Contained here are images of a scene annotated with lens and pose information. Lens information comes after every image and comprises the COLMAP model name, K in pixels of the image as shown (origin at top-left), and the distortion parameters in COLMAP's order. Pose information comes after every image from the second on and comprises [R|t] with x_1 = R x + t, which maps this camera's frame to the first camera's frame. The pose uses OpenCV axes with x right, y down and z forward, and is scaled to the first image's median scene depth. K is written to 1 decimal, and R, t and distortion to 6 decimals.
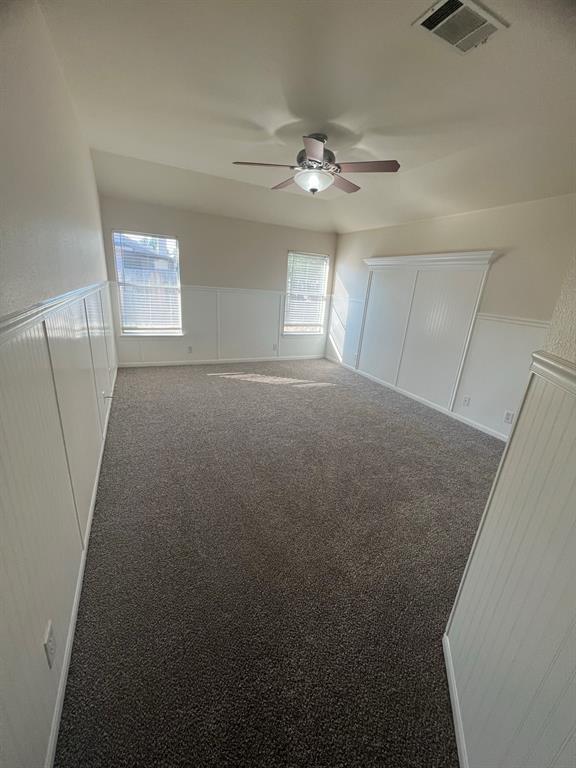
lens RADIAL K [[306.4, 0, 290.3], [0, 306.4, 382.6], [0, 0, 1]] dist [-0.001568, -0.000014]
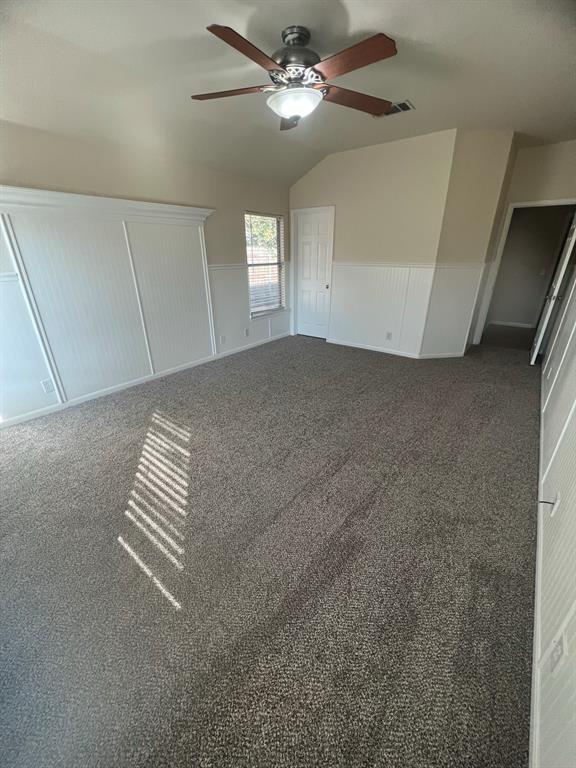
lens RADIAL K [[306.4, 0, 290.3], [0, 306.4, 382.6], [0, 0, 1]] dist [-0.001568, -0.000014]
pose [[-0.438019, -0.420475, 0.794569, -0.465049], [0.251327, 0.791348, 0.557318, -0.331215], [-0.863119, 0.443812, -0.240948, 0.903315]]
